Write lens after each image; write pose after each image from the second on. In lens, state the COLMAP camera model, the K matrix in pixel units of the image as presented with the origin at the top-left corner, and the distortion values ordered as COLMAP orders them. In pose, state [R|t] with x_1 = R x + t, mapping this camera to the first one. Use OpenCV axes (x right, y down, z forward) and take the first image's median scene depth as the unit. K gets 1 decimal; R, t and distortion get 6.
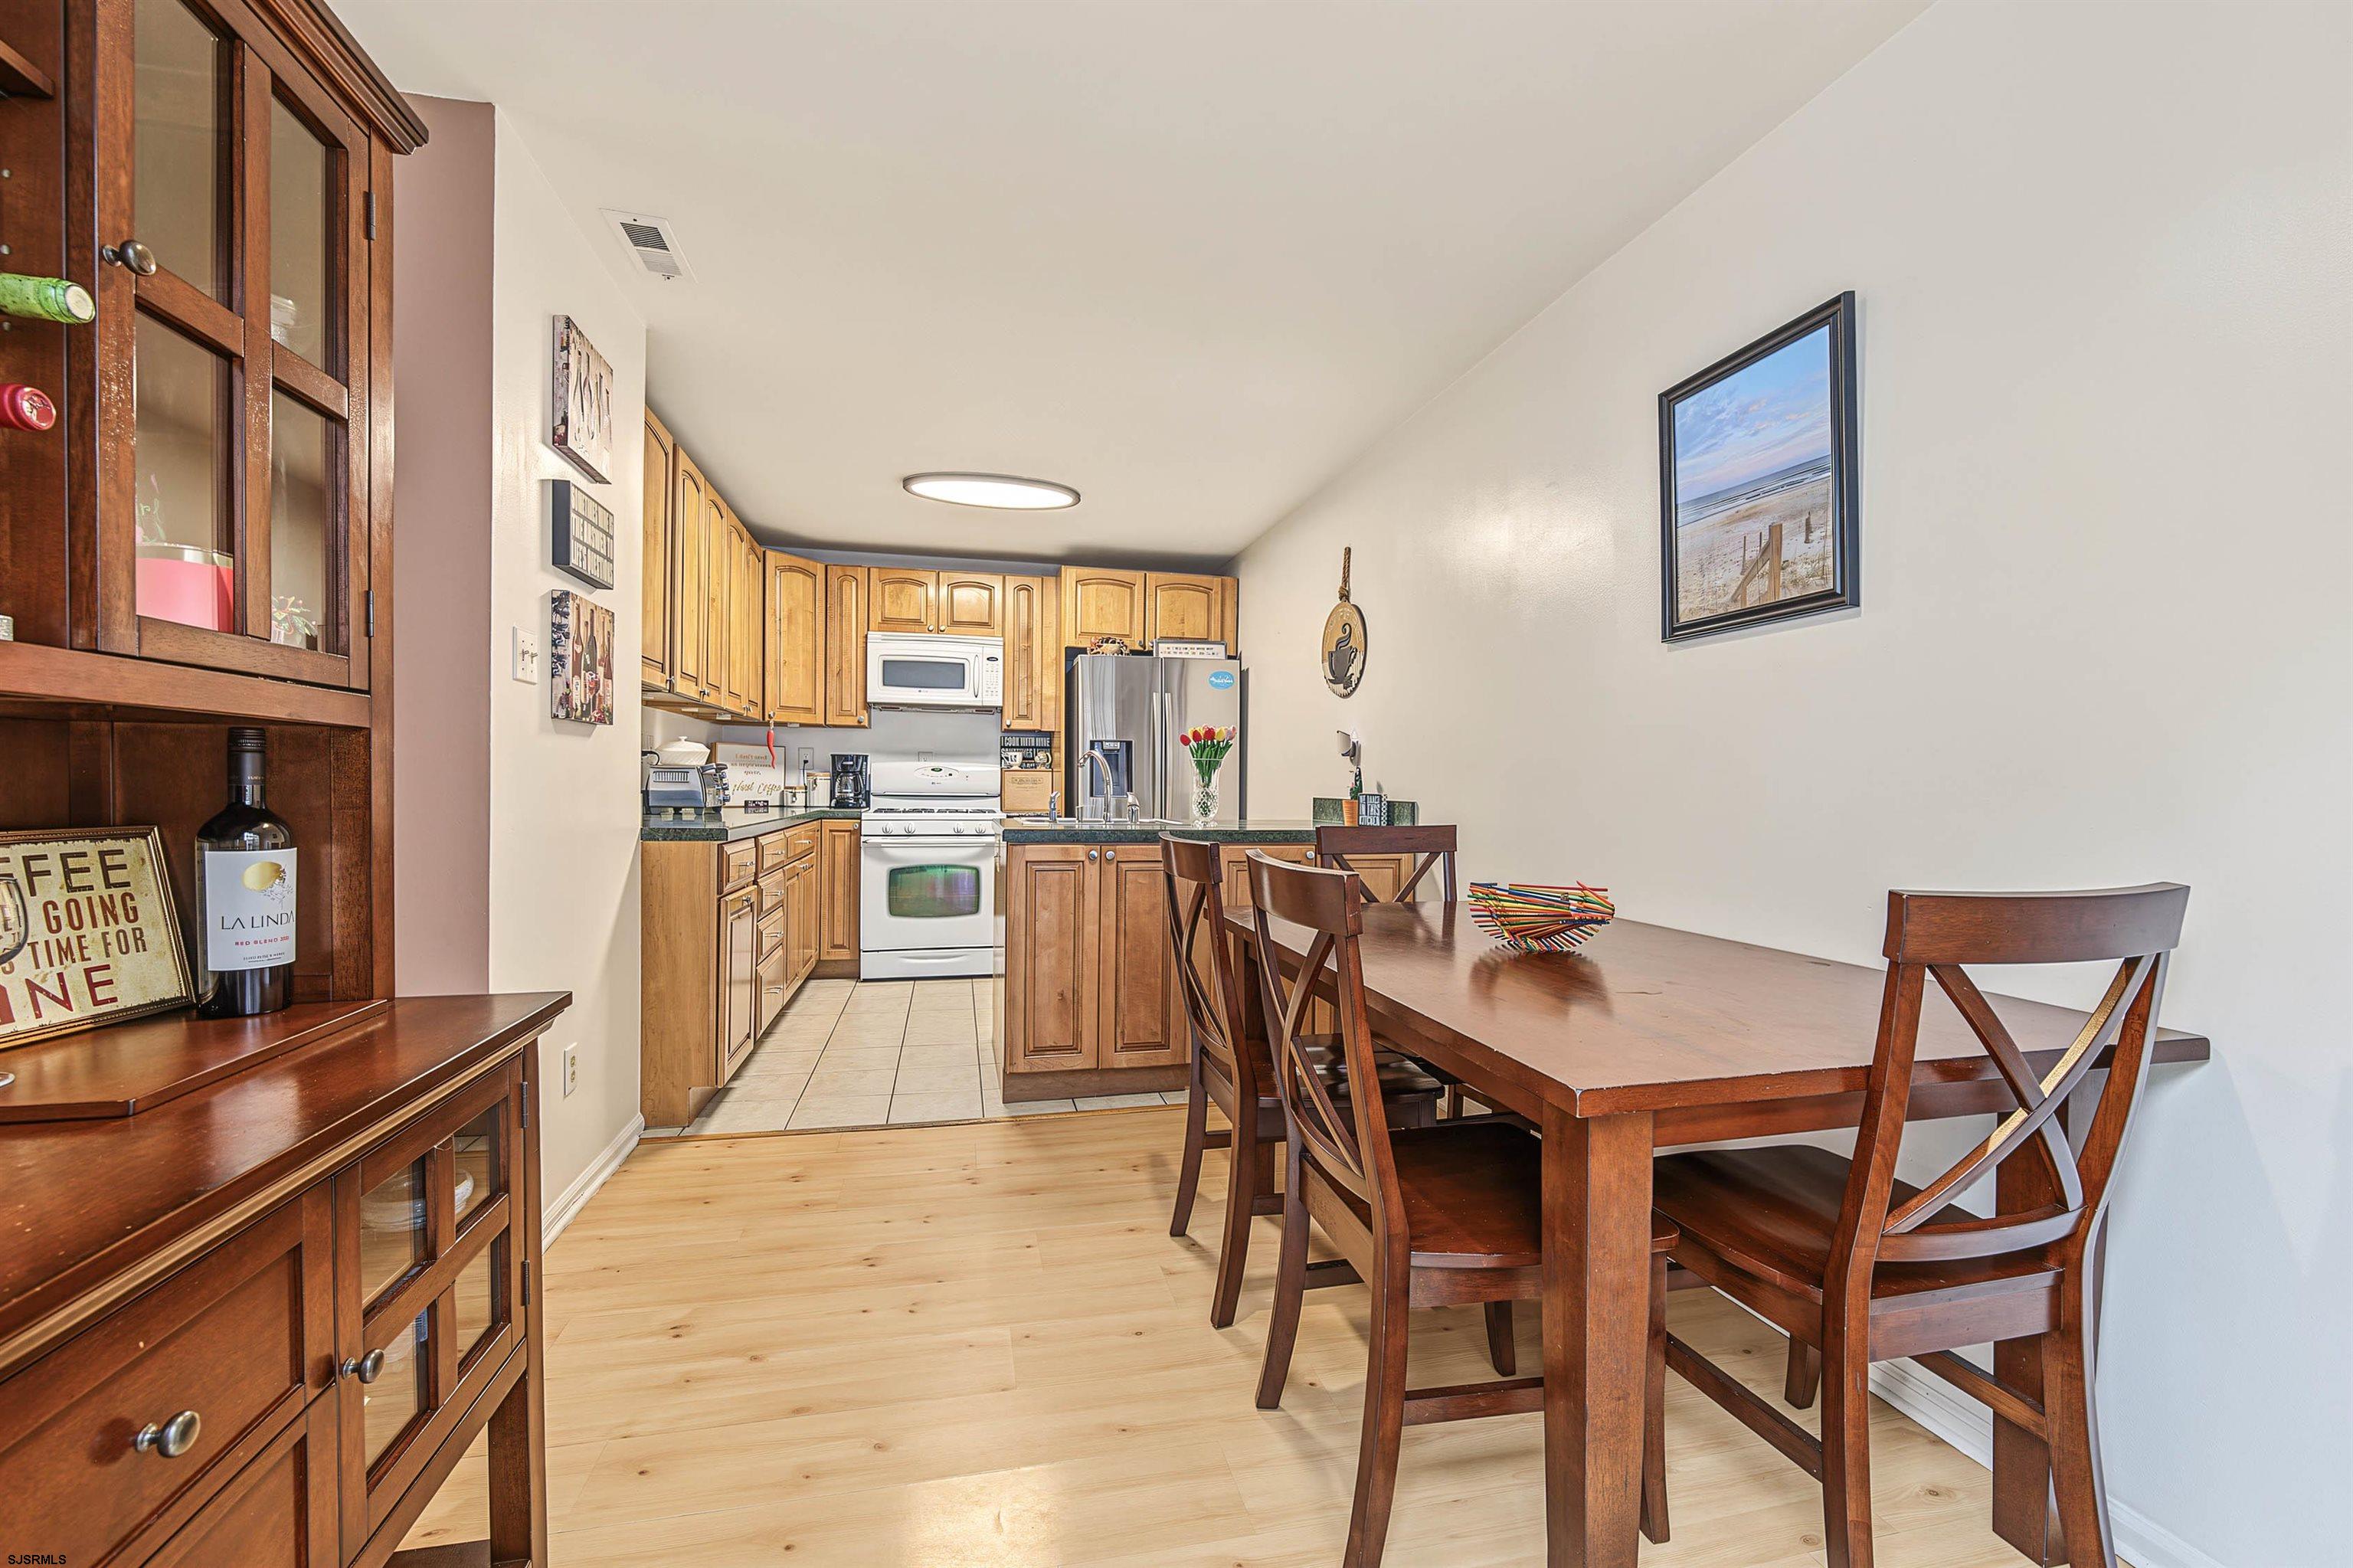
lens RADIAL K [[935.5, 0, 1171.5], [0, 935.5, 796.1], [0, 0, 1]] dist [-0.003405, -0.000299]
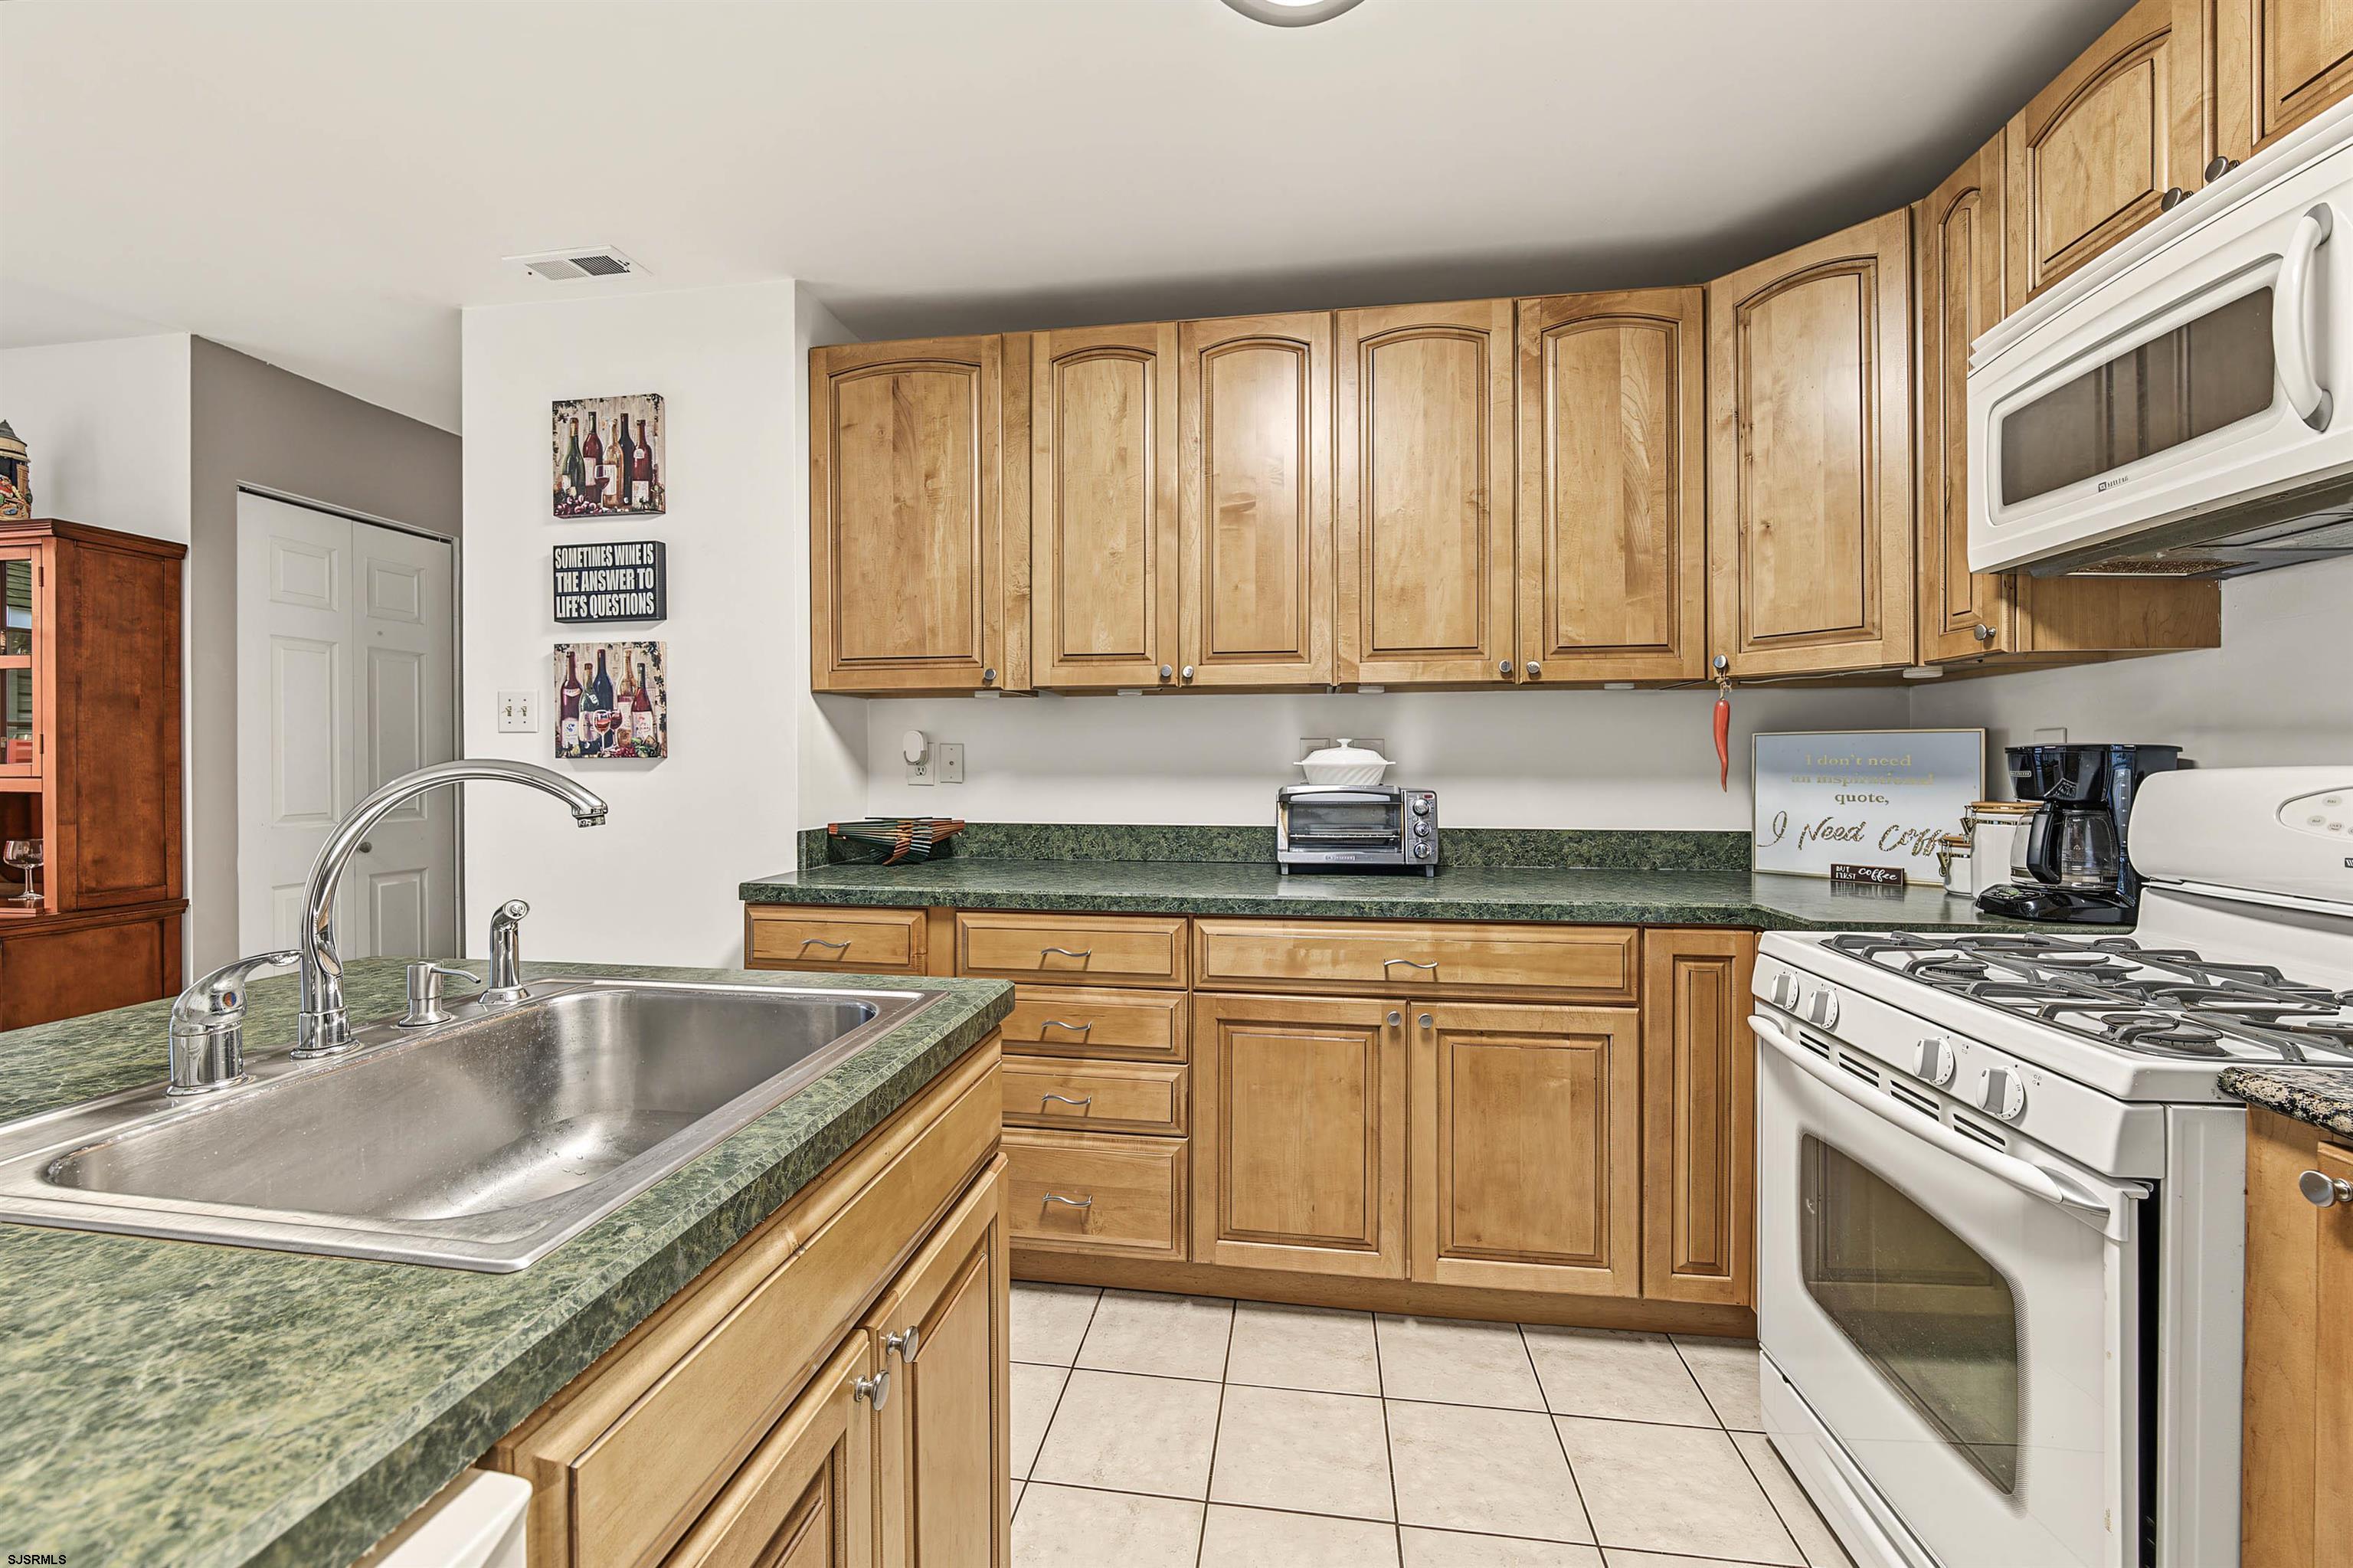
lens RADIAL K [[960.7, 0, 1167.7], [0, 960.7, 766.3], [0, 0, 1]] dist [-0.003393, -0.000376]
pose [[-0.372425, -0.008357, -0.928025, 0.060453], [-0.015334, 0.999878, -0.002851, -0.033776], [0.927936, 0.013169, -0.372508, 0.878090]]
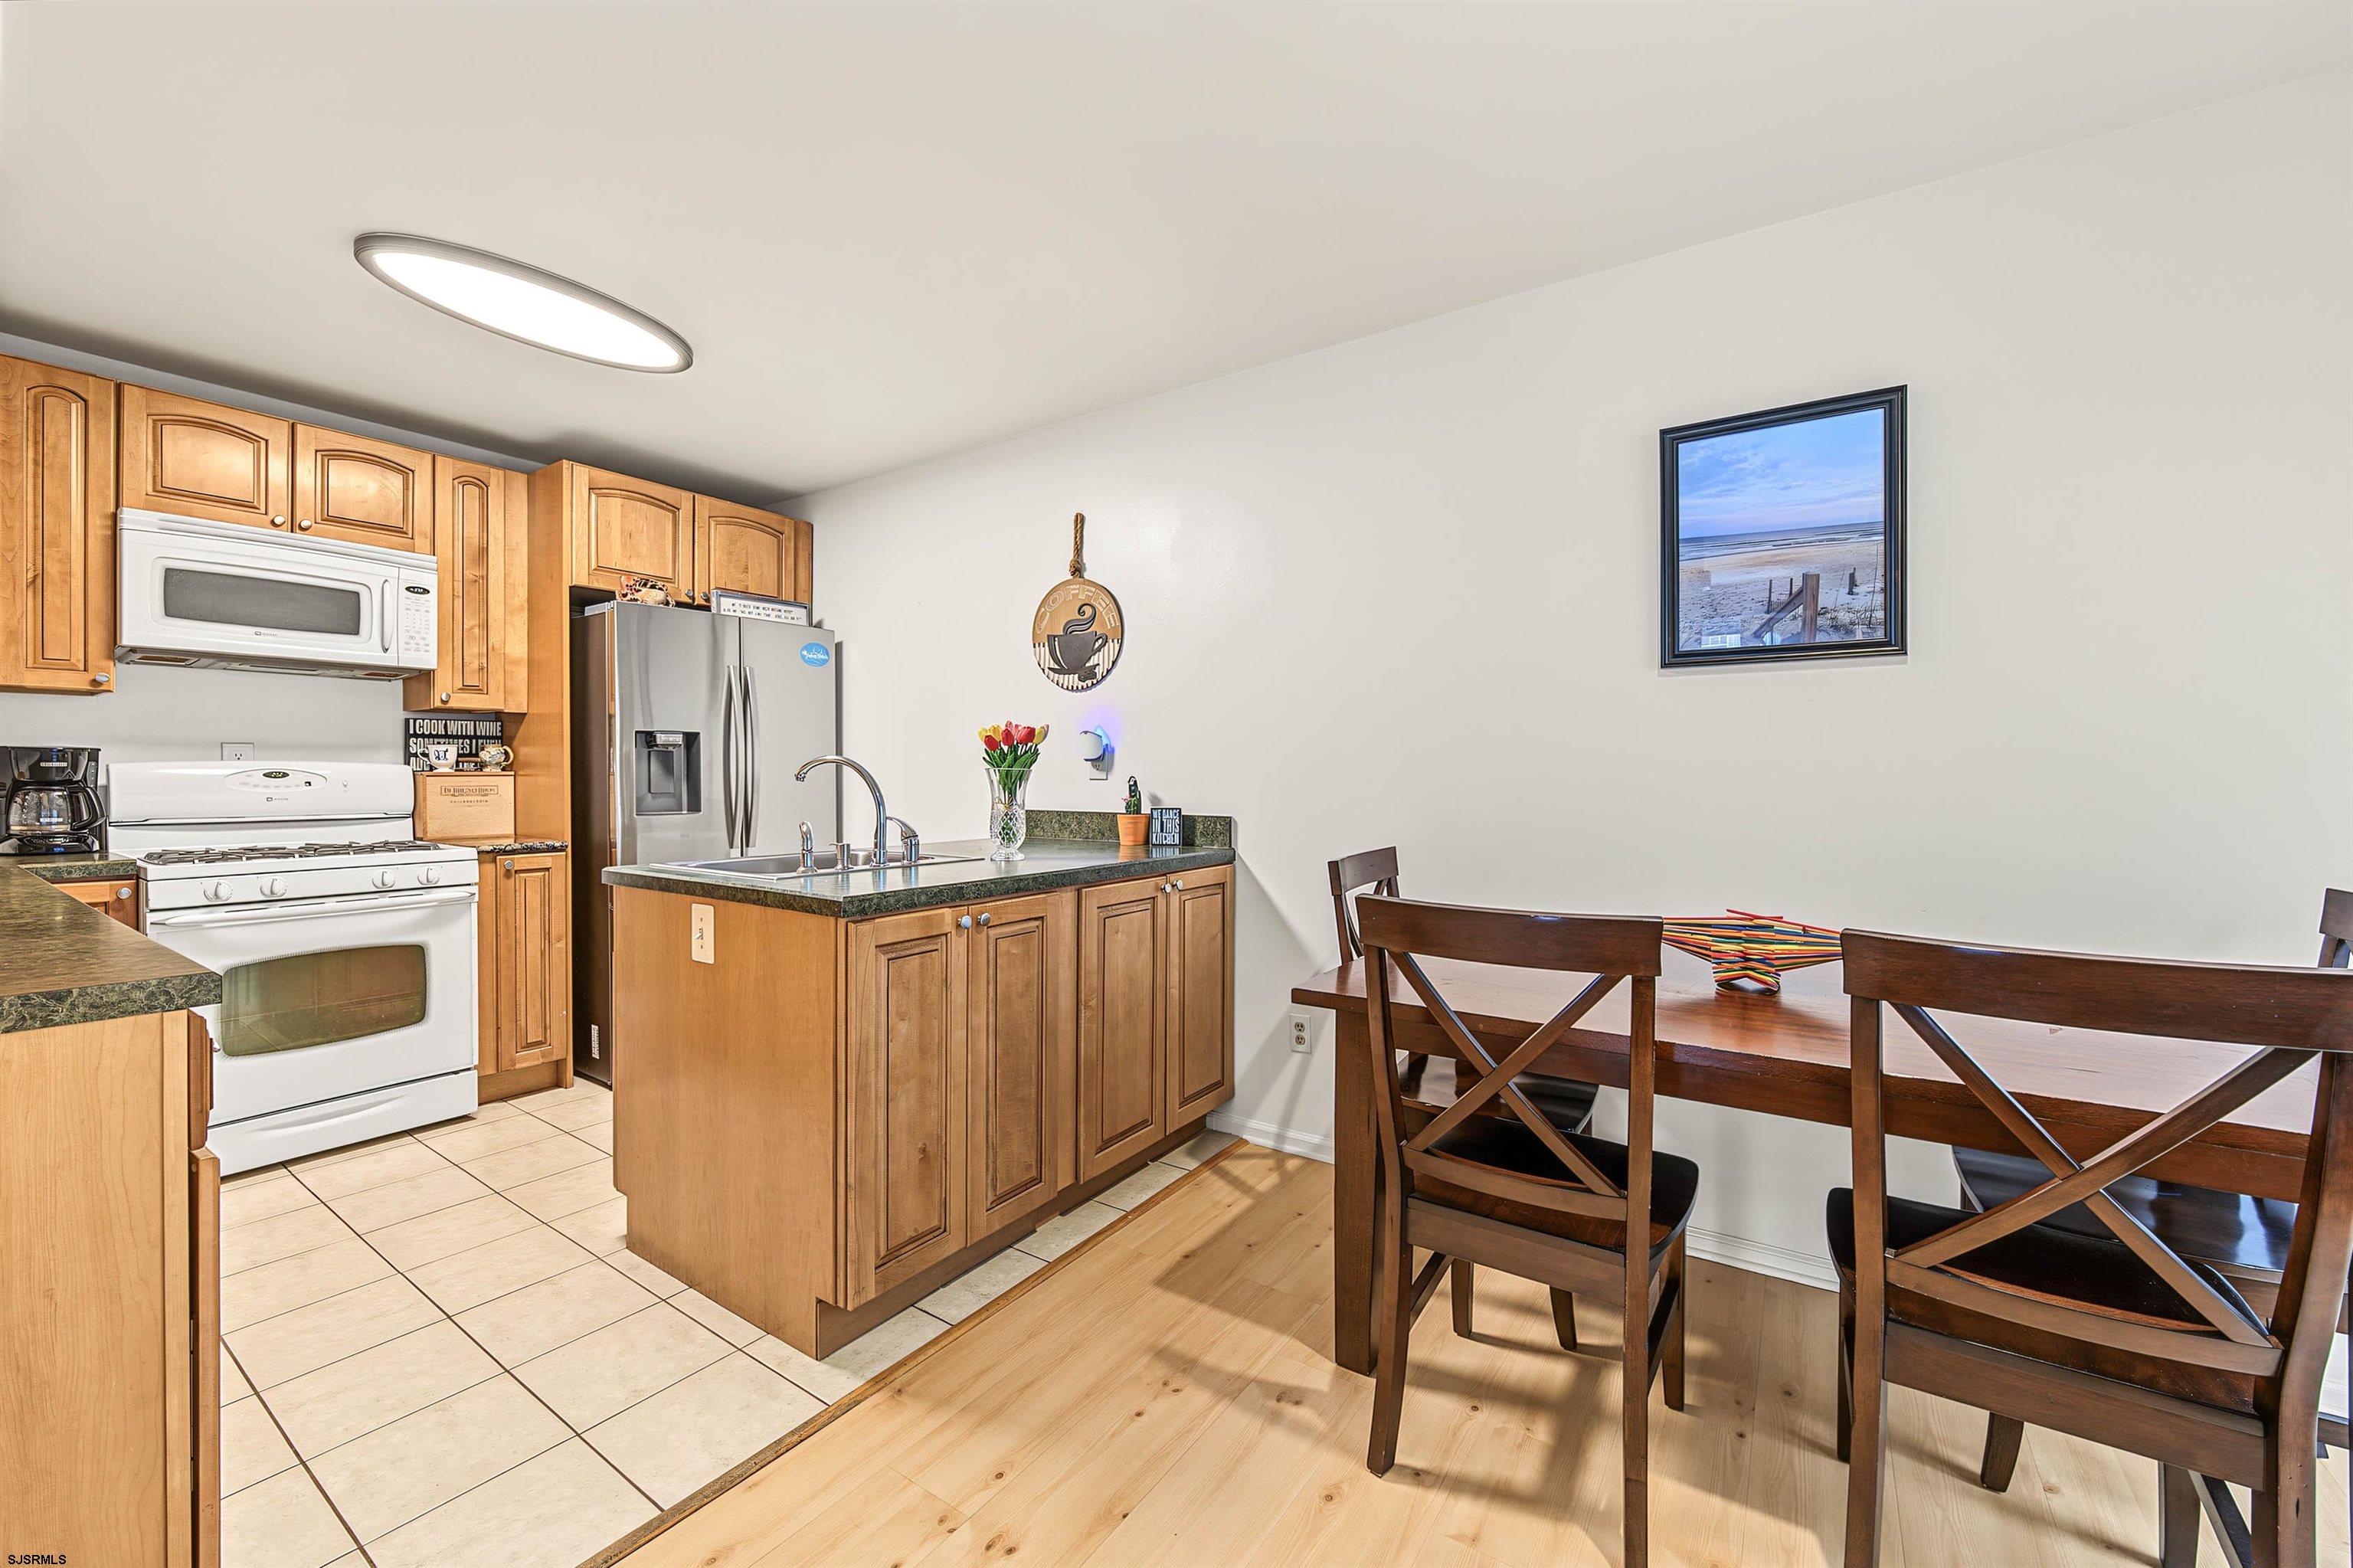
lens RADIAL K [[923.8, 0, 1160.6], [0, 923.8, 777.8], [0, 0, 1]] dist [-0.006962, -0.000402]
pose [[0.742488, -0.012696, 0.669739, -0.241364], [0.014628, 0.999889, 0.002738, -0.021824], [-0.669700, 0.007764, 0.742591, 0.253102]]
